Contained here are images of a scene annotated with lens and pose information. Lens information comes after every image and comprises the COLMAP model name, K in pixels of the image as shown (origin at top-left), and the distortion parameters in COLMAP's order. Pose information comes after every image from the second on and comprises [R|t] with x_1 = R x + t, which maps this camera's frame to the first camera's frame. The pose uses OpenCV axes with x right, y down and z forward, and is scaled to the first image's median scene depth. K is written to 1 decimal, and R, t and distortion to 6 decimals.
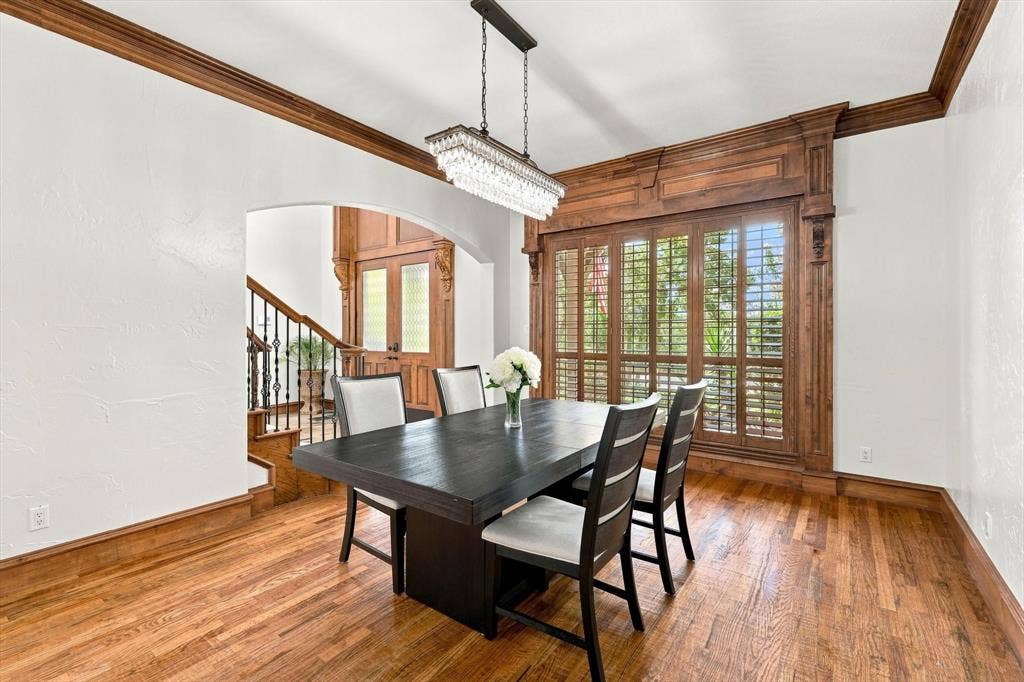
lens RADIAL K [[448.7, 0, 512.5], [0, 448.7, 335.4], [0, 0, 1]] dist [0.001475, -0.000031]
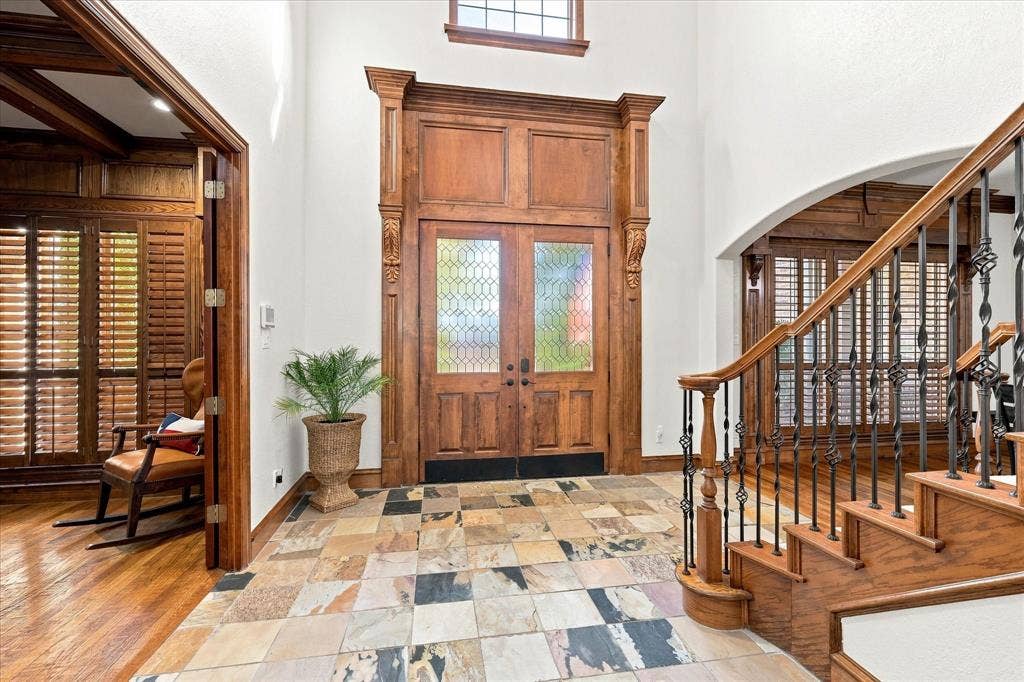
lens RADIAL K [[448.7, 0, 512.8], [0, 448.7, 341.2], [0, 0, 1]] dist [0.001475, -0.000031]
pose [[0.699388, 0.000586, 0.714742, -0.733753], [0.002786, 0.999990, -0.003546, -0.006471], [-0.714737, 0.004471, 0.699379, 0.560417]]
